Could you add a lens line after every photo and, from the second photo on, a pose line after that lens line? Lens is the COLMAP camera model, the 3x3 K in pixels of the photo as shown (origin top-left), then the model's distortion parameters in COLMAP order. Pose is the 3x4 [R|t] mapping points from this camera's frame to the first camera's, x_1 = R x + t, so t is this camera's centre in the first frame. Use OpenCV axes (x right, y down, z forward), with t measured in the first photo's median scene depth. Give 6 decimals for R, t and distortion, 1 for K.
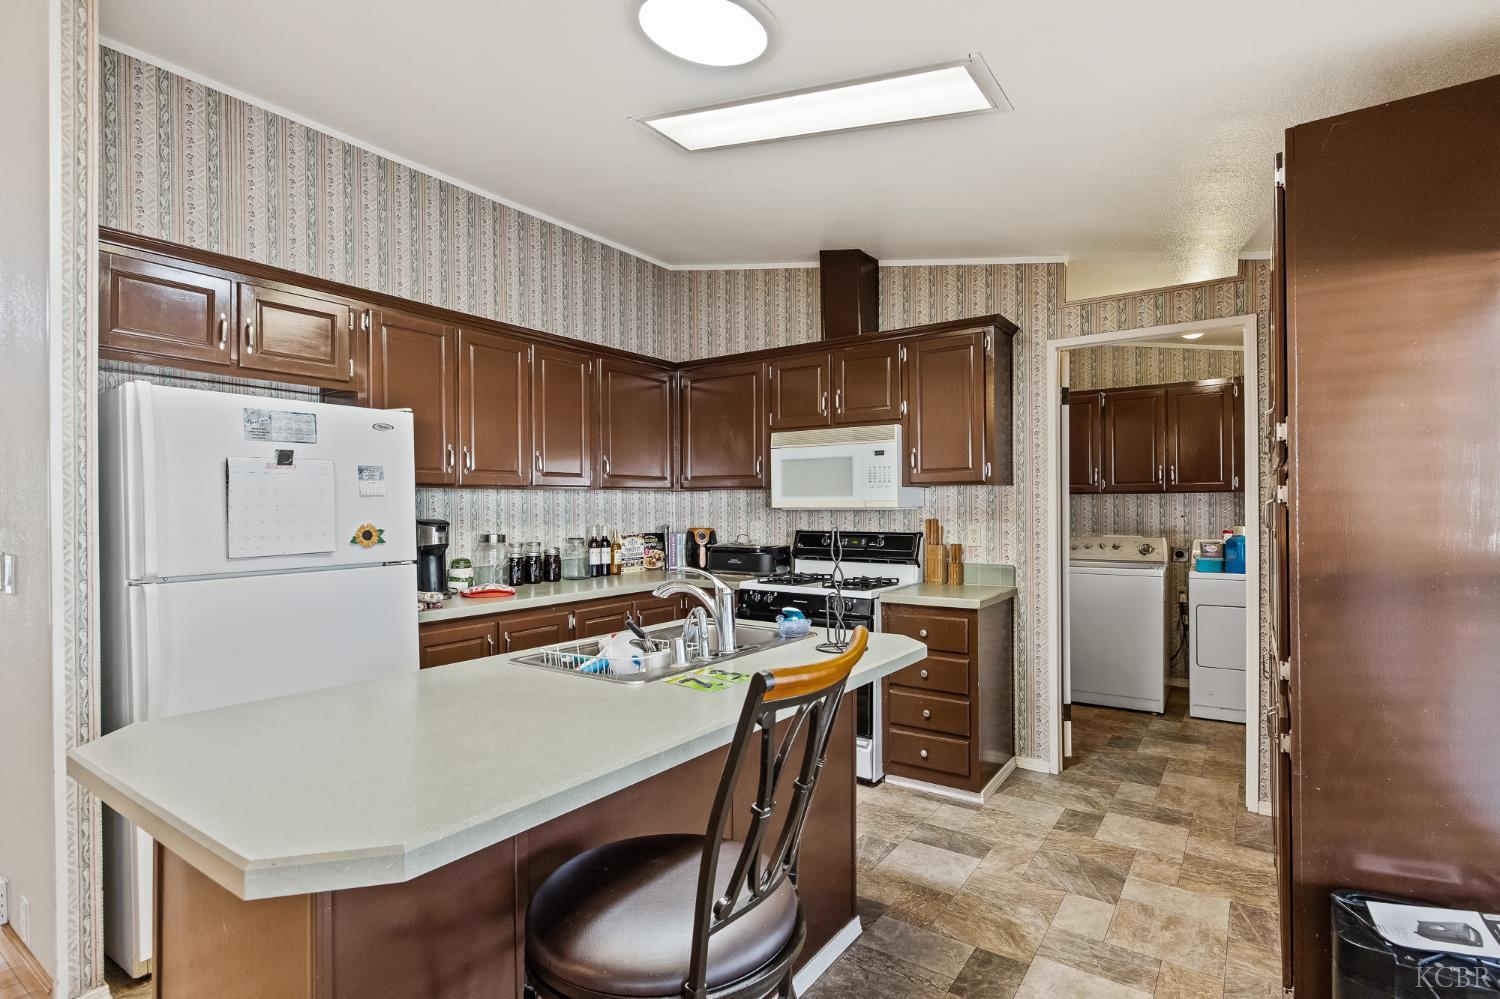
lens RADIAL K [[736.2, 0, 750.1], [0, 736.2, 504.0], [0, 0, 1]] dist [-0.002244, -0.000136]
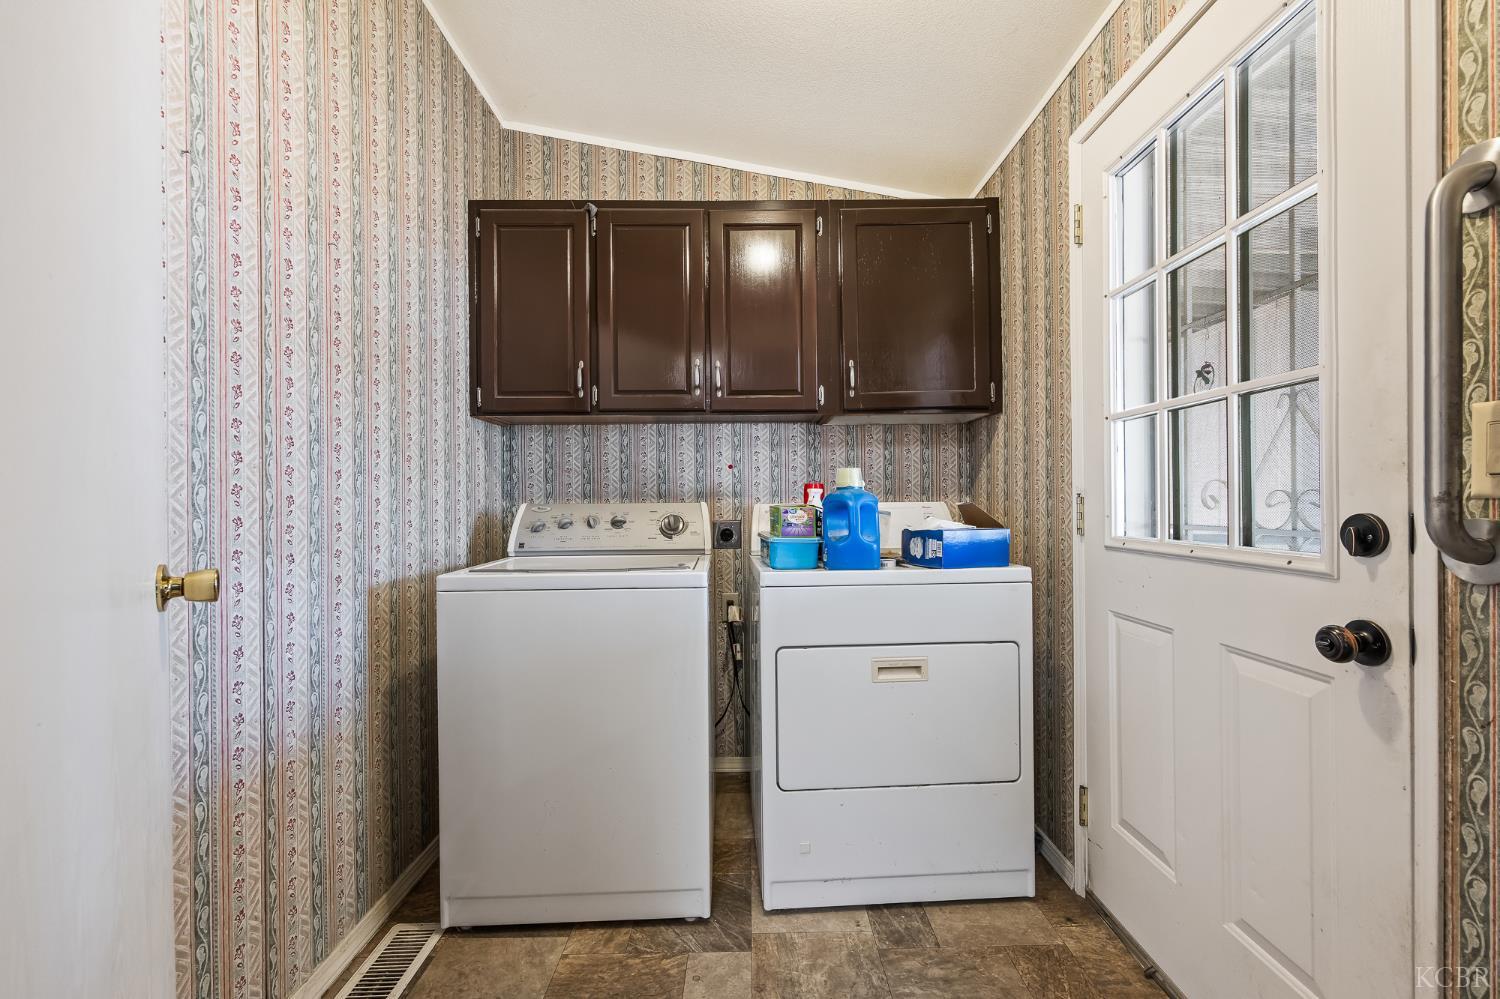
lens RADIAL K [[609.5, 0, 753.6], [0, 609.5, 501.6], [0, 0, 1]] dist [-0.000437, -0.000009]
pose [[0.815998, -0.001189, 0.578053, 0.340466], [0.003234, 0.999992, -0.002508, 0.045770], [-0.578045, 0.003916, 0.815995, 0.624763]]
